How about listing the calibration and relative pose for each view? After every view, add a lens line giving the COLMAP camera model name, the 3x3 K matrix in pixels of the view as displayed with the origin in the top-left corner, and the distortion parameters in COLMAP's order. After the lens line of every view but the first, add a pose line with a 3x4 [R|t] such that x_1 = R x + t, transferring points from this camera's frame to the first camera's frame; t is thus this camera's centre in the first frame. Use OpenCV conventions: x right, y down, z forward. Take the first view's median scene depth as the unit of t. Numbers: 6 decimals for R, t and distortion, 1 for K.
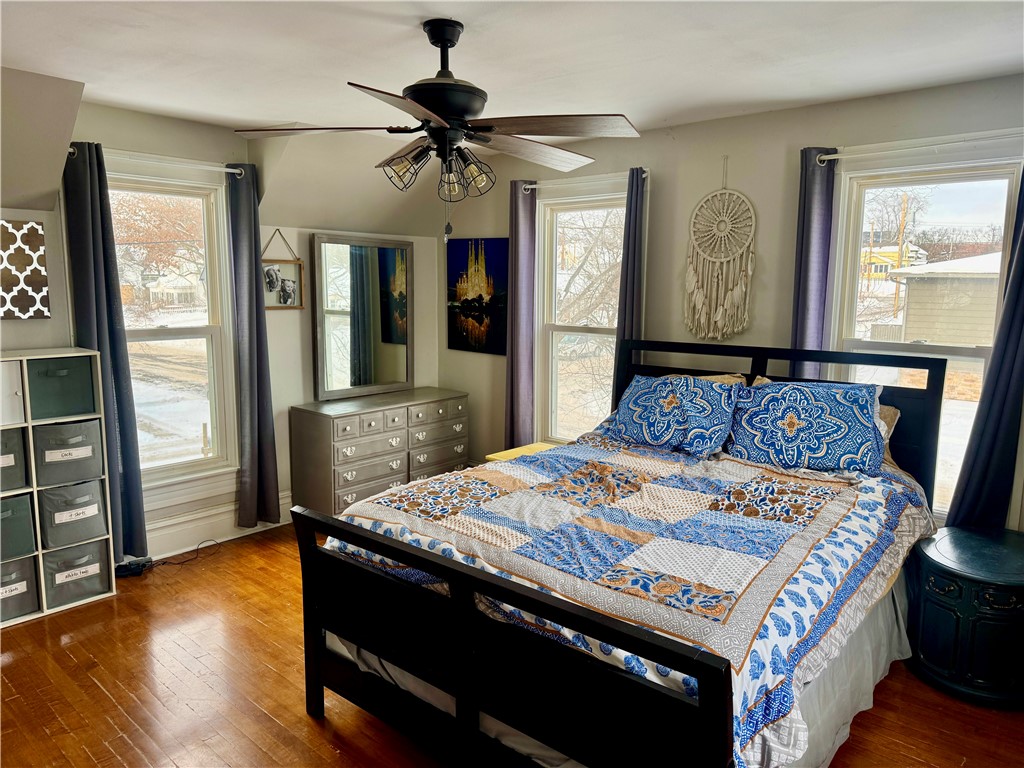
lens RADIAL K [[723.1, 0, 509.1], [0, 723.1, 378.9], [0, 0, 1]] dist [0.068975, -0.084065]
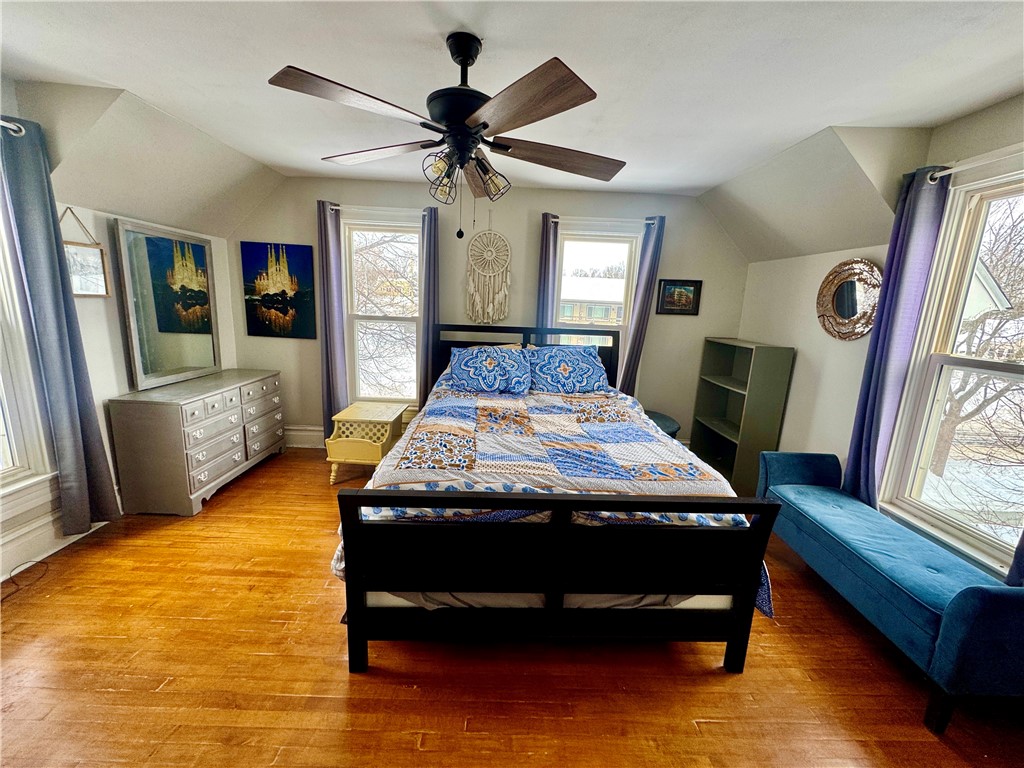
lens RADIAL K [[412.9, 0, 511.9], [0, 412.9, 382.1], [0, 0, 1]] dist [-0.001246, -0.000183]
pose [[0.733535, -0.105934, 0.671346, -0.372086], [0.054840, 0.993783, 0.096892, -0.012144], [-0.677436, -0.034257, 0.734784, 0.325233]]
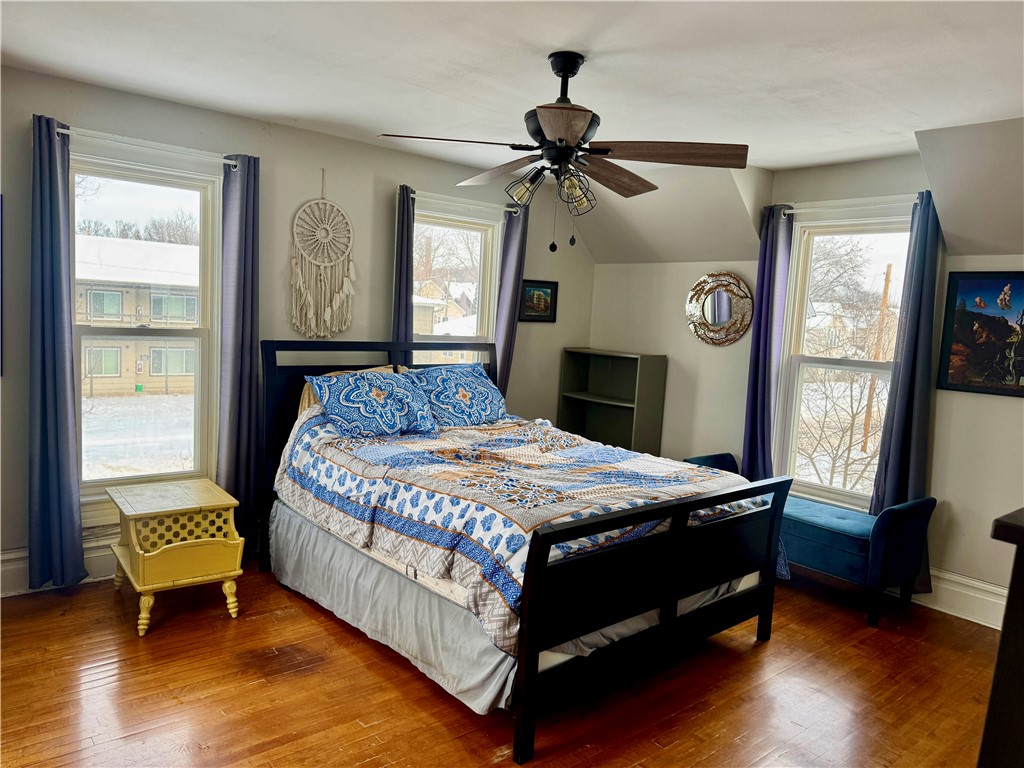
lens RADIAL K [[723.1, 0, 517.4], [0, 723.1, 382.3], [0, 0, 1]] dist [0.068975, -0.084065]
pose [[0.131101, -0.093269, 0.986972, -0.885759], [0.084544, 0.992990, 0.082607, -0.062880], [-0.987757, 0.072613, 0.138068, 0.676470]]
